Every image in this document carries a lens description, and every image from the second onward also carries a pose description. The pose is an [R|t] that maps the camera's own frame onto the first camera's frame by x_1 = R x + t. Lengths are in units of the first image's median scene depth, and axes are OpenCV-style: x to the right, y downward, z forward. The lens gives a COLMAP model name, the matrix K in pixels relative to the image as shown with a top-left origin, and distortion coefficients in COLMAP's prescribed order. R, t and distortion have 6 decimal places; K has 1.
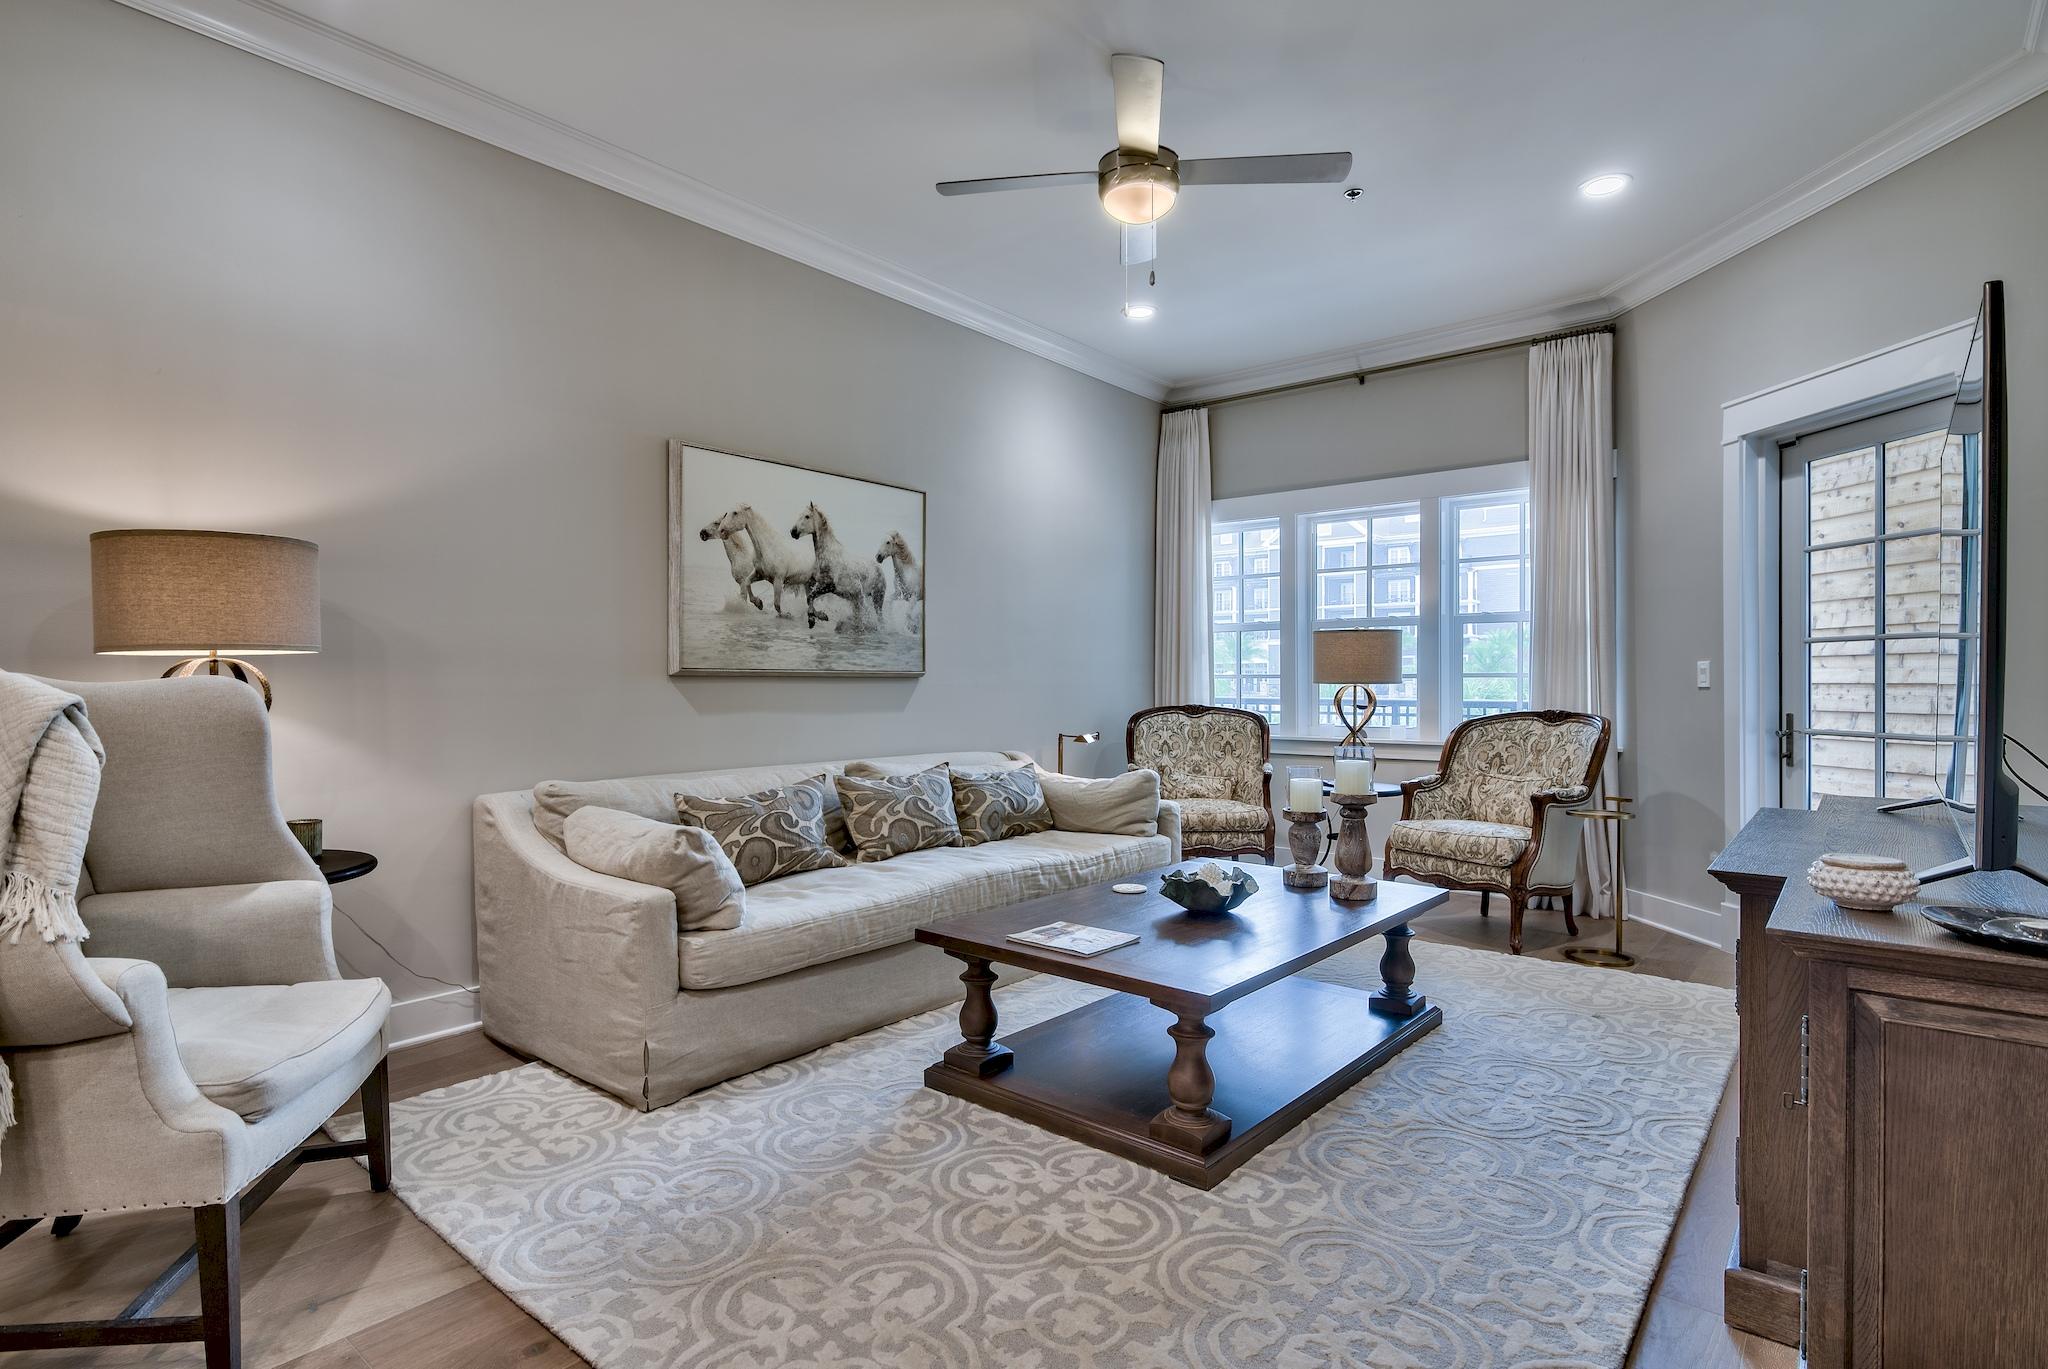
lens RADIAL K [[1035.2, 0, 1009.0], [0, 1035.2, 684.4], [0, 0, 1]] dist [-0.002478, -0.000303]
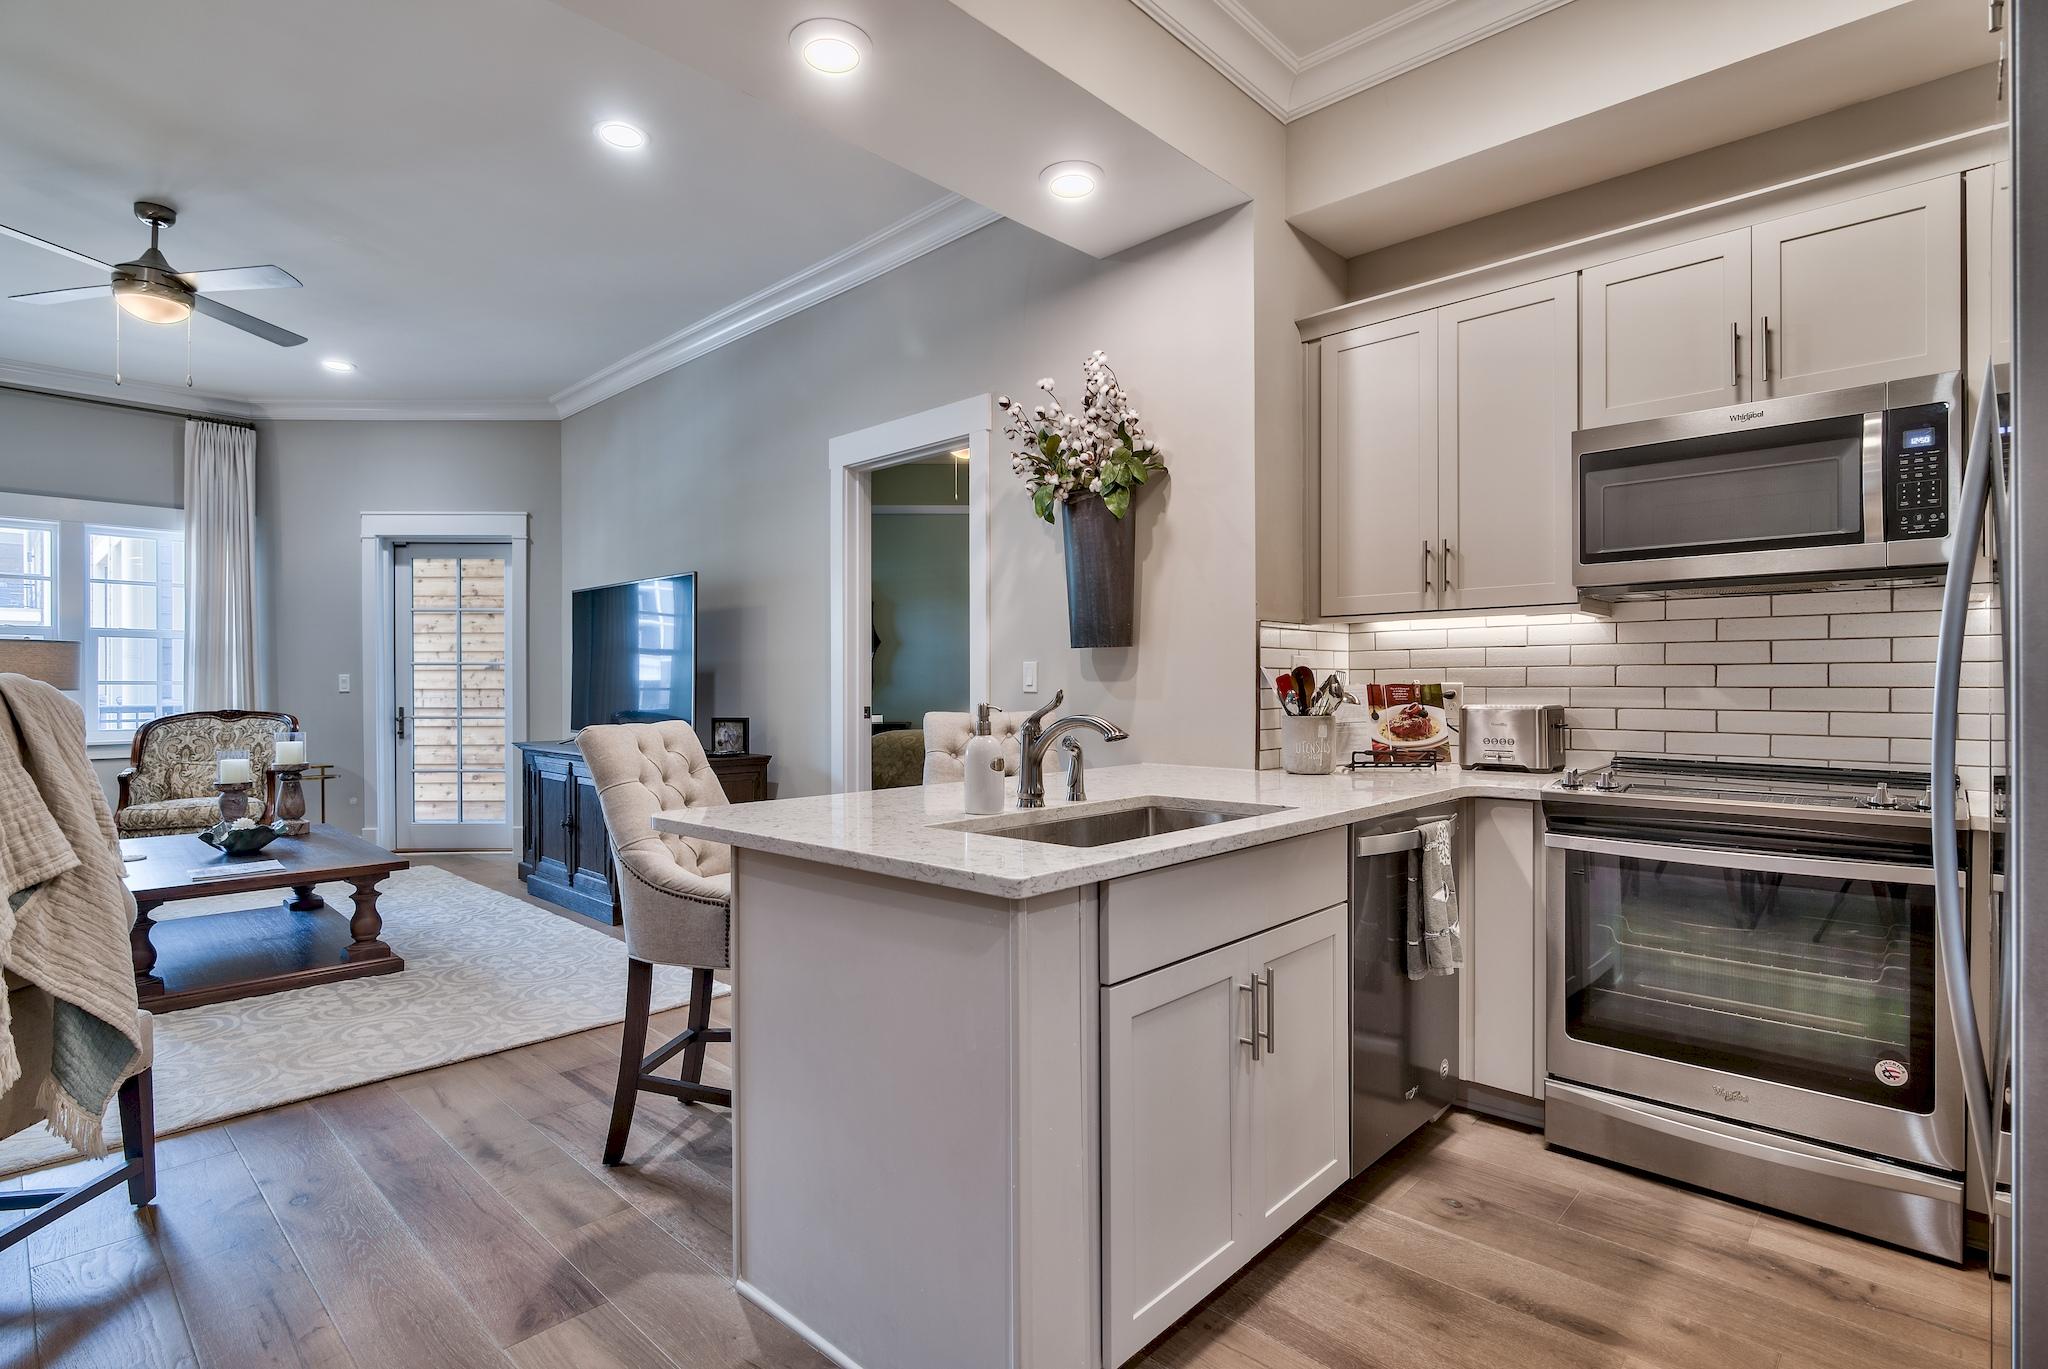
lens RADIAL K [[1000.9, 0, 1024.0], [0, 1000.9, 684.5], [0, 0, 1]] dist [-0.003026, -0.000118]
pose [[0.059299, 0.000789, 0.998240, -0.767056], [0.004307, 0.999990, -0.001046, -0.001985], [-0.998231, 0.004361, 0.059295, -0.096248]]
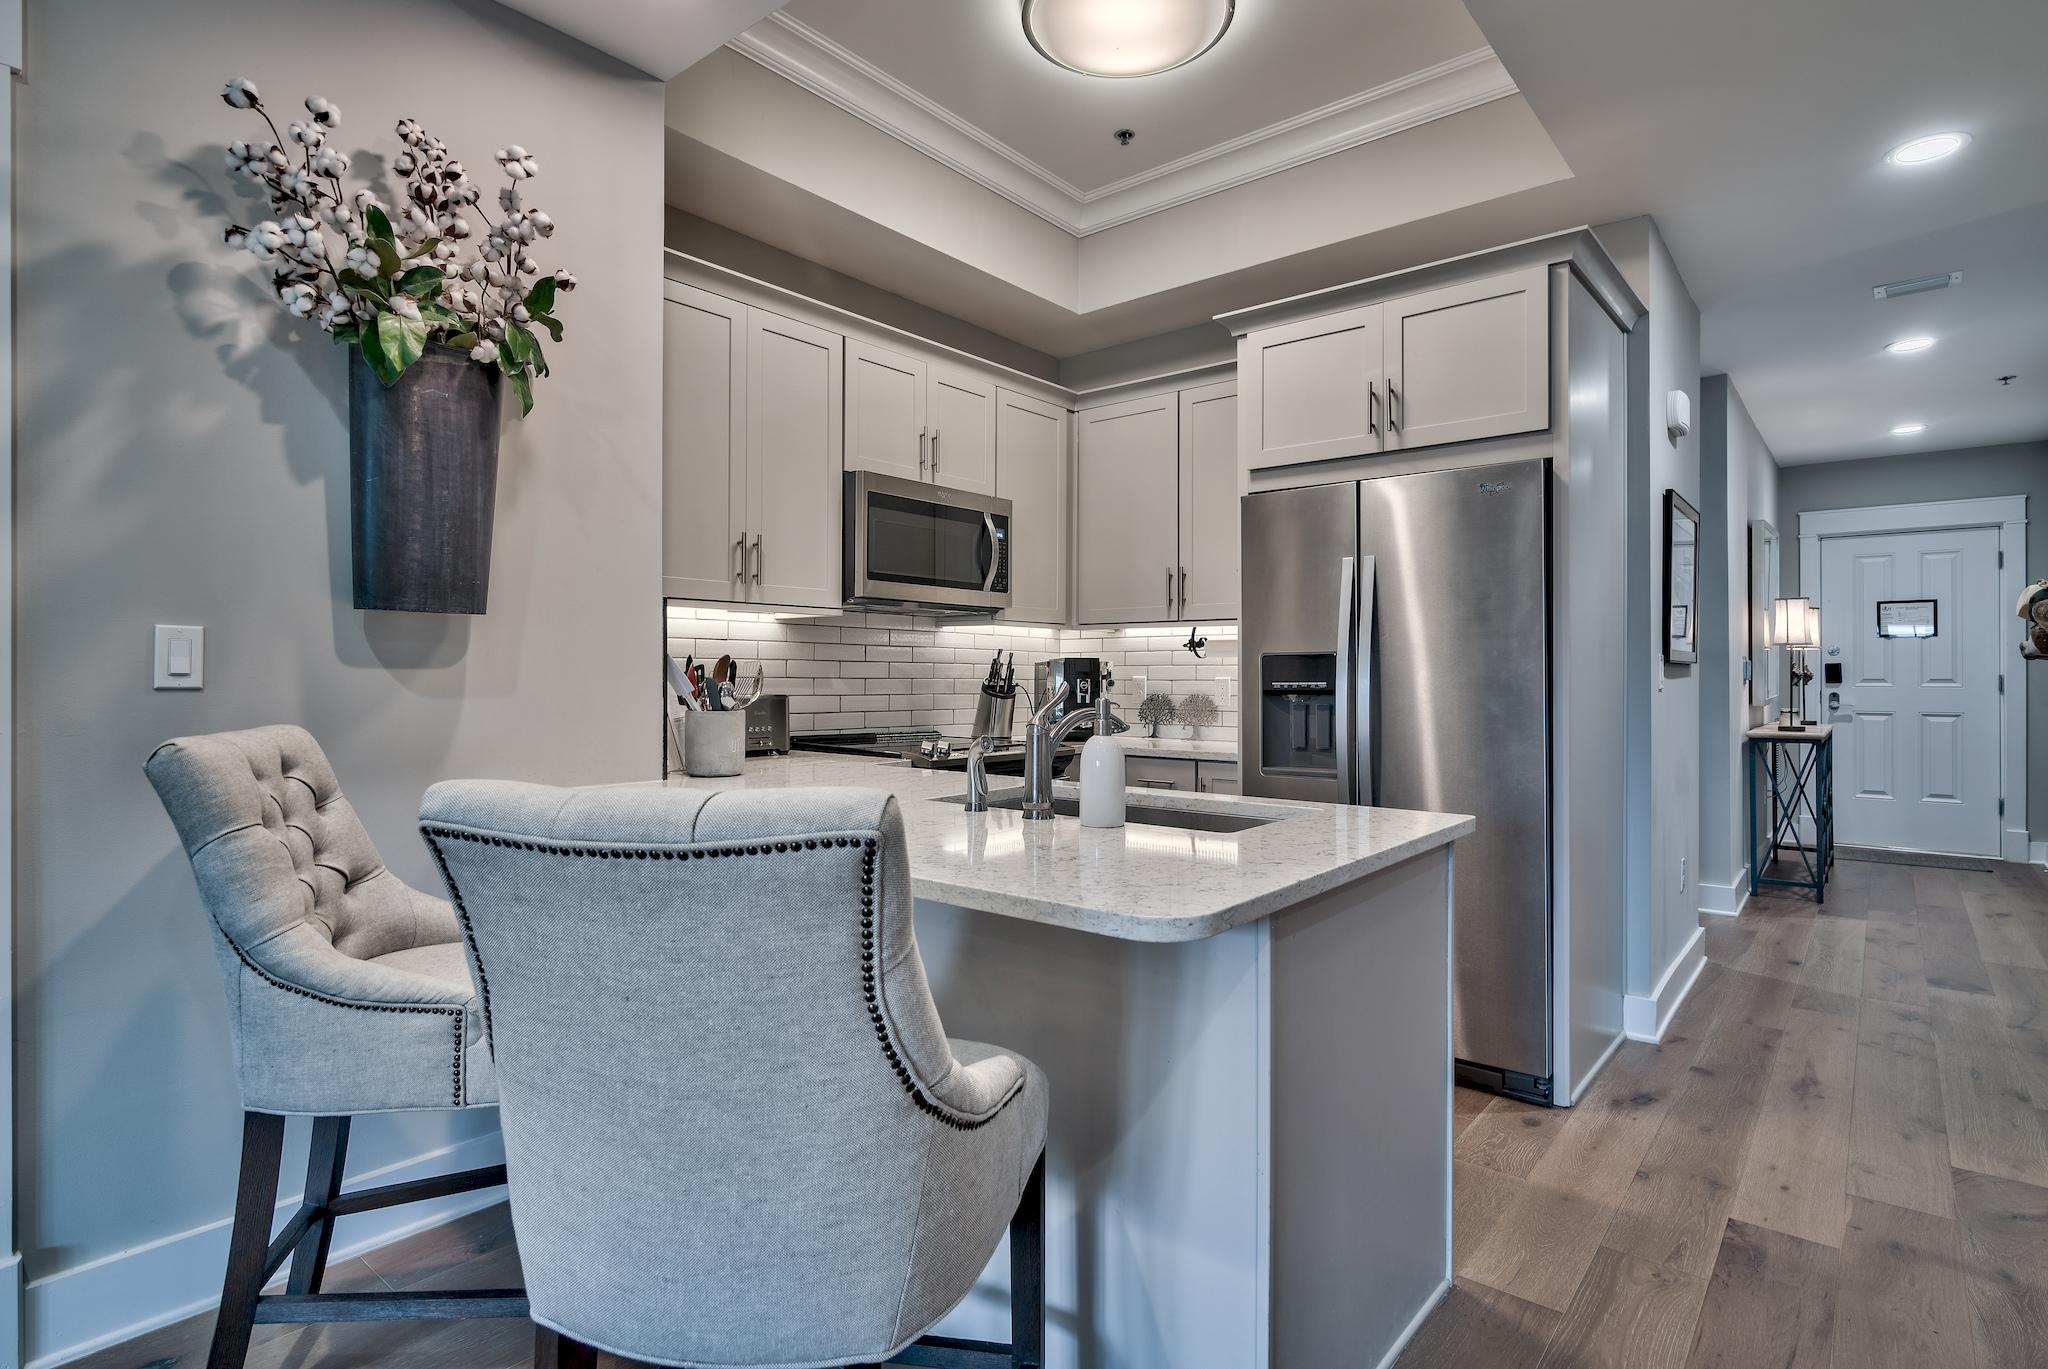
lens RADIAL K [[1038.6, 0, 1015.6], [0, 1038.6, 675.4], [0, 0, 1]] dist [0.002733, -0.000174]
pose [[-0.999975, -0.000882, -0.006991, -0.252635], [-0.000893, 0.999998, 0.001543, -0.002762], [0.006989, 0.001549, -0.999974, 0.379720]]
